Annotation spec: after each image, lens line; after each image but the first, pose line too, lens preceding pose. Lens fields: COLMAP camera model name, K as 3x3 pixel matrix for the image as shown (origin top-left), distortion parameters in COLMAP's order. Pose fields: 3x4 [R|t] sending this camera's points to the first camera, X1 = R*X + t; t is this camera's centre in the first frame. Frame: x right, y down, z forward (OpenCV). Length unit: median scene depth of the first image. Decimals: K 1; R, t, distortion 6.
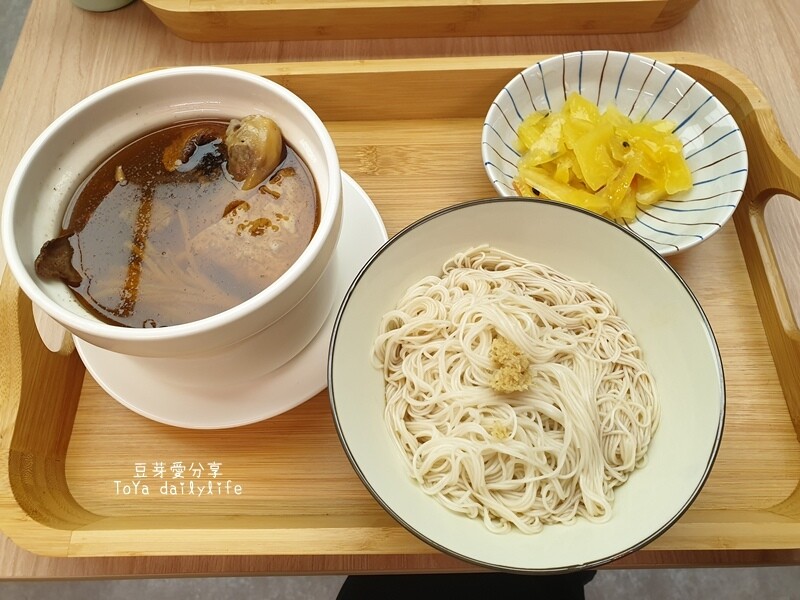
lens RADIAL K [[627.3, 0, 400.0], [0, 627.3, 300.0], [0, 0, 1]] dist [0.006417, 0.001343]
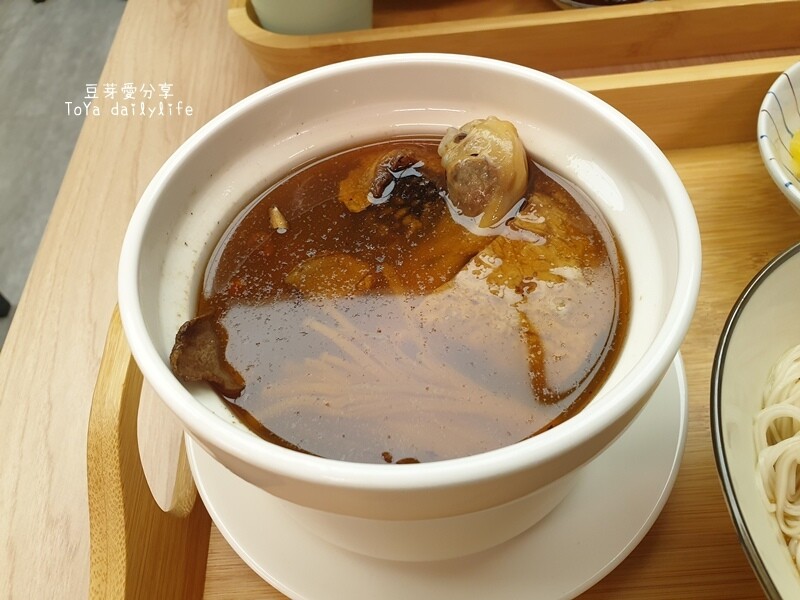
lens RADIAL K [[637.7, 0, 410.2], [0, 637.7, 300.6], [0, 0, 1]] dist [-0.009152, -0.007737]
pose [[0.997854, -0.064363, -0.011993, -0.308289], [0.061266, 0.982551, -0.175615, 0.003143], [0.023086, 0.174504, 0.984386, 0.373979]]
